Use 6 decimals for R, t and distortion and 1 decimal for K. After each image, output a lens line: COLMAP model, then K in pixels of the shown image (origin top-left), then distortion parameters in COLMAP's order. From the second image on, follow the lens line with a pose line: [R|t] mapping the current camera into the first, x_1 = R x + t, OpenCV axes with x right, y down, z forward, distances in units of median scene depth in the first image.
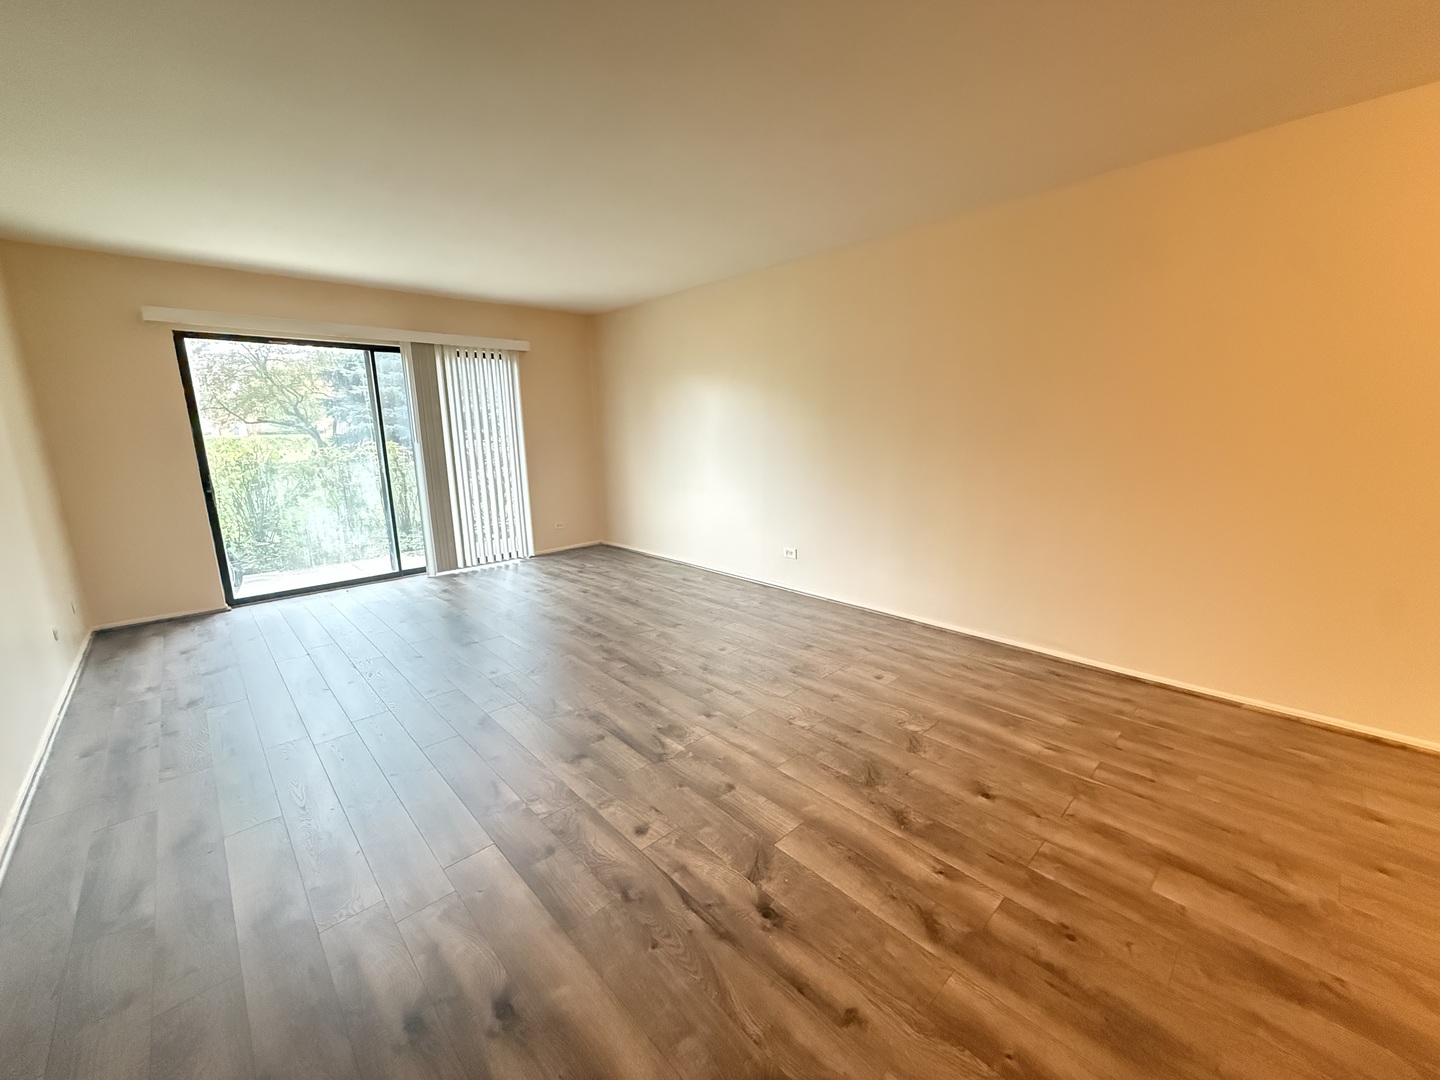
lens RADIAL K [[574.7, 0, 718.4], [0, 574.7, 541.7], [0, 0, 1]] dist [0.001516, 0.000305]
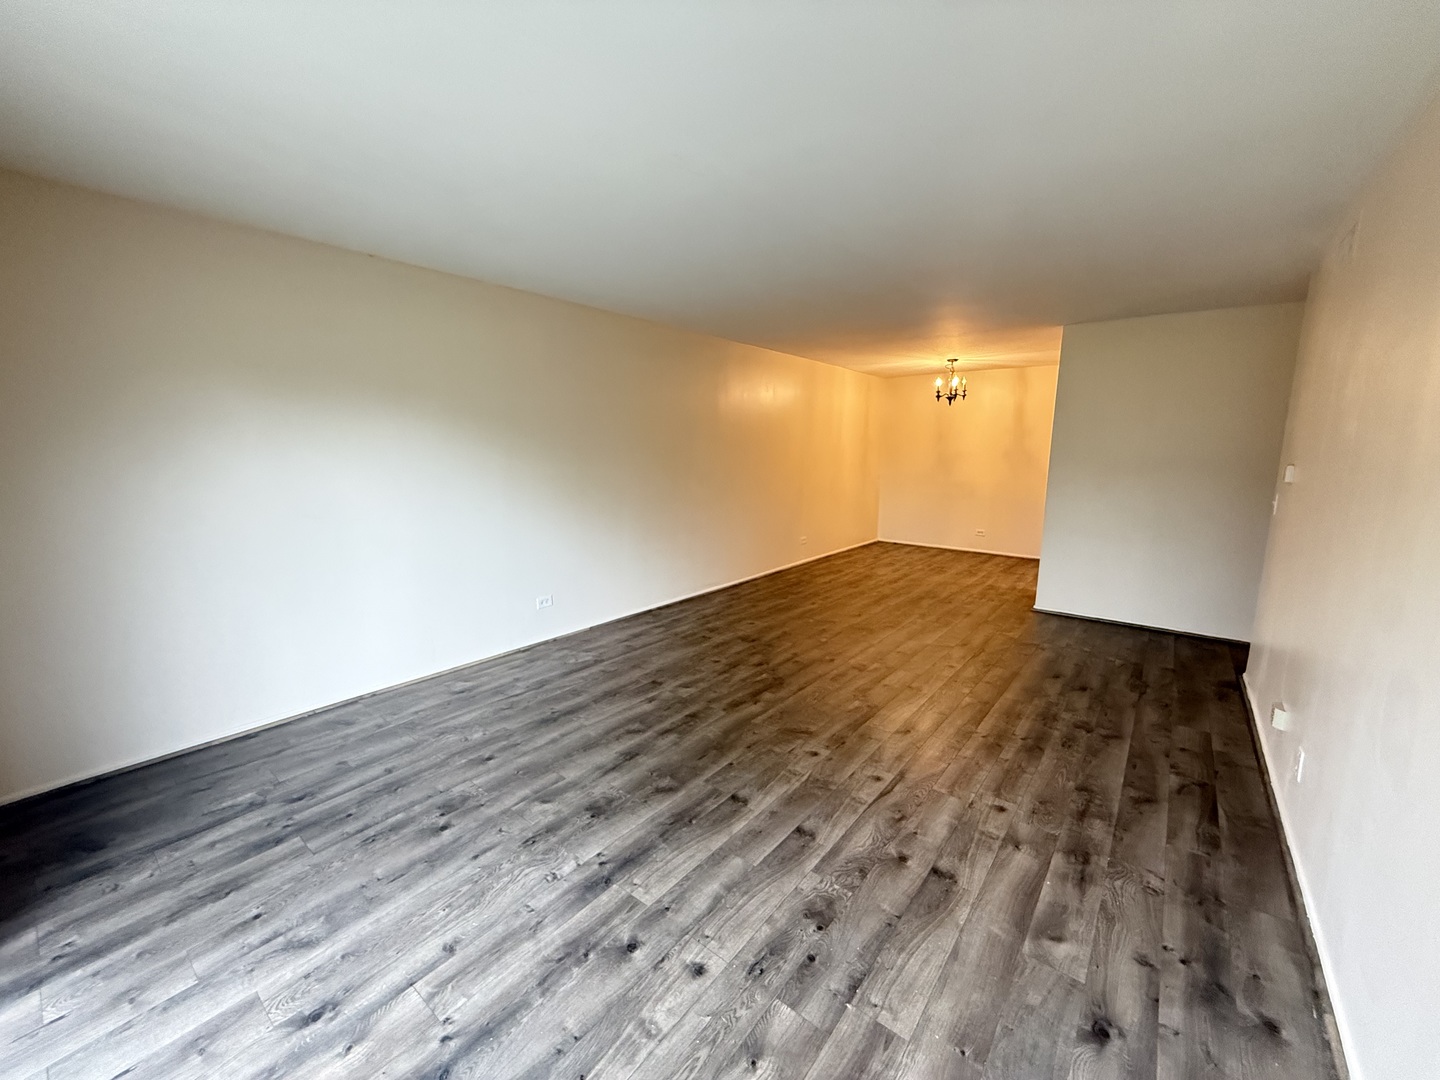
lens RADIAL K [[574.7, 0, 717.9], [0, 574.7, 539.6], [0, 0, 1]] dist [0.001516, 0.000305]
pose [[-0.142027, -0.145963, 0.979042, -1.004096], [0.191533, 0.966324, 0.171852, -0.226963], [-0.971156, 0.211926, -0.109287, 0.997459]]
